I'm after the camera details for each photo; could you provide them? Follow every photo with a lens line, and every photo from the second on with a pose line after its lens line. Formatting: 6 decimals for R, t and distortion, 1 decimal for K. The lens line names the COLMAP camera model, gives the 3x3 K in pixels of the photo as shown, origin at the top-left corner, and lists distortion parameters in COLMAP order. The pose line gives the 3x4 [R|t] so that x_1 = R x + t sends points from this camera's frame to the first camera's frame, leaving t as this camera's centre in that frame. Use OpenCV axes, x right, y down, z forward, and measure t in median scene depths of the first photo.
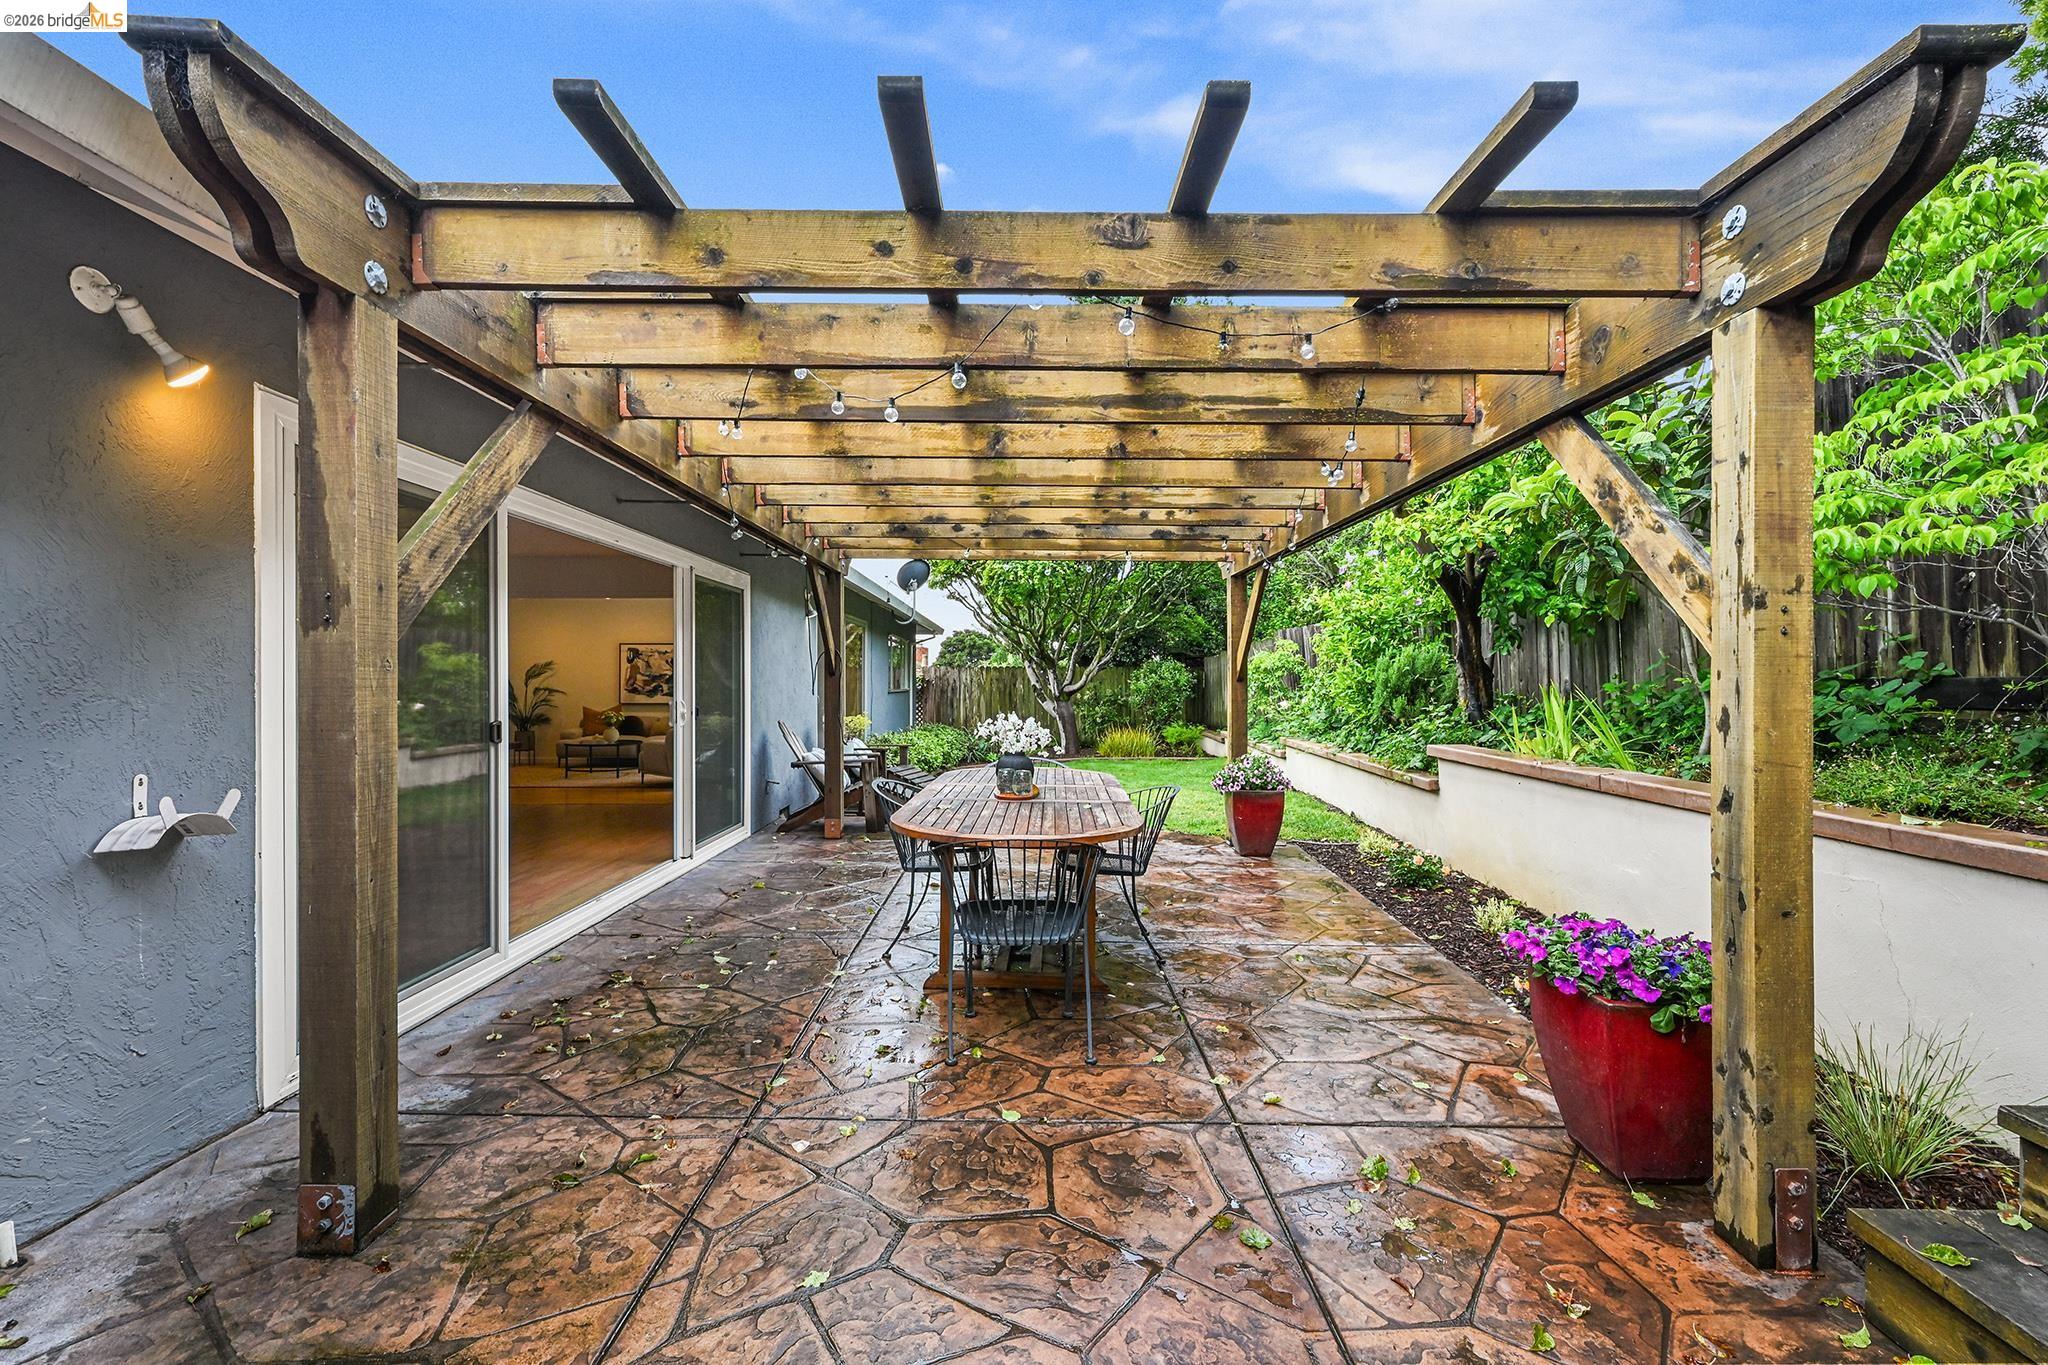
lens RADIAL K [[924.9, 0, 1024.0], [0, 924.9, 682.5], [0, 0, 1]] dist [-0.000082, -0.000005]
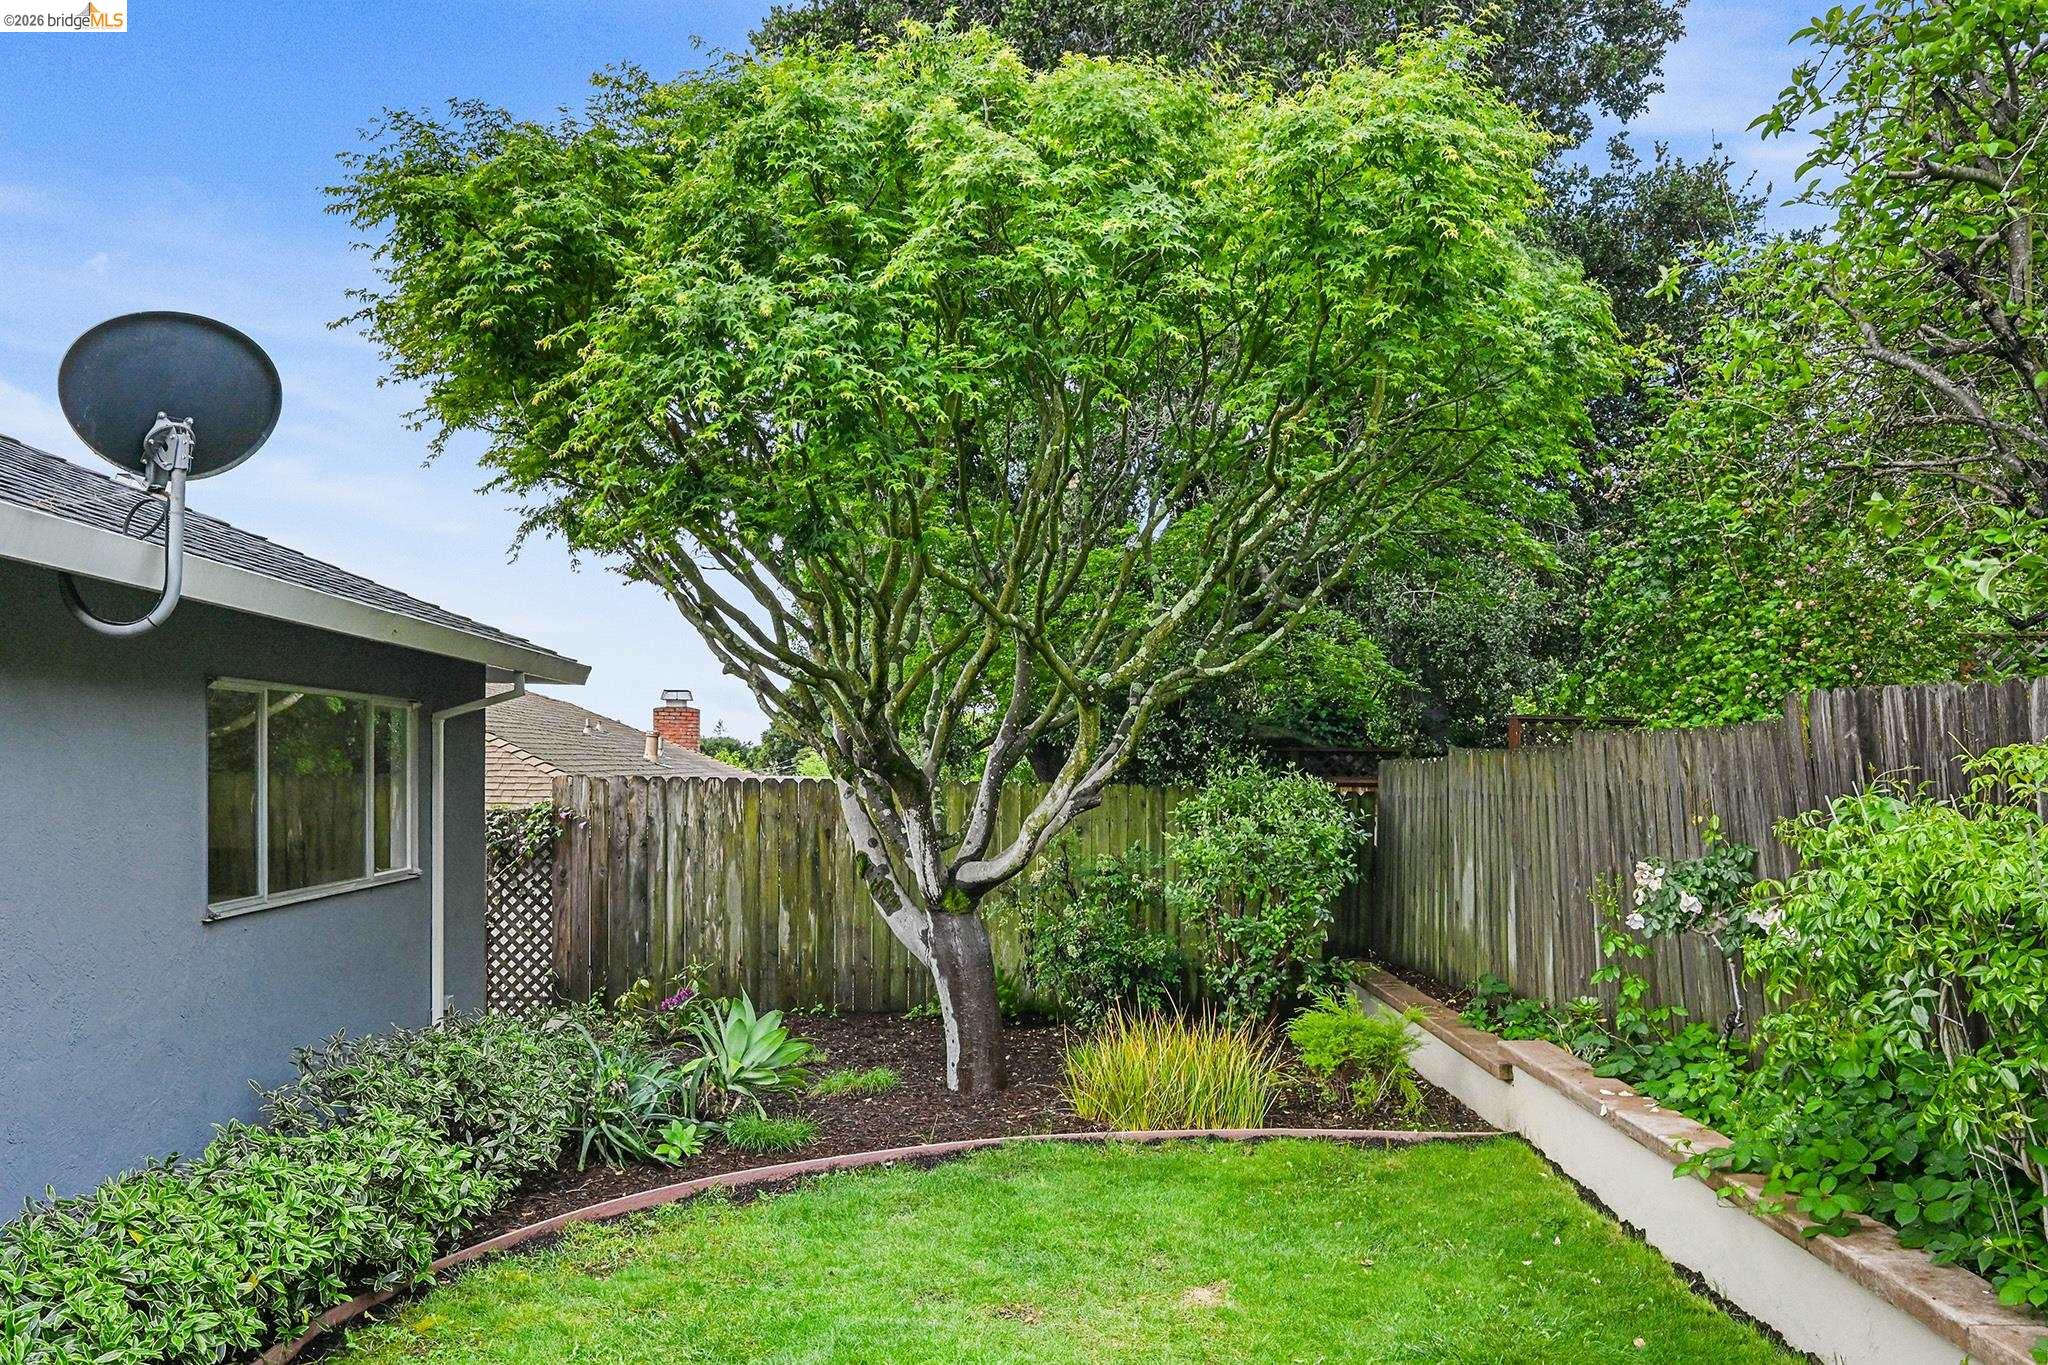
lens RADIAL K [[1486.2, 0, 1023.8], [0, 1486.2, 683.4], [0, 0, 1]] dist [-0.000168, -0.000023]
pose [[0.998906, 0.018275, 0.043044, 0.040230], [-0.015845, 0.998297, -0.056138, -0.025596], [-0.043997, 0.055395, 0.997495, 0.485887]]
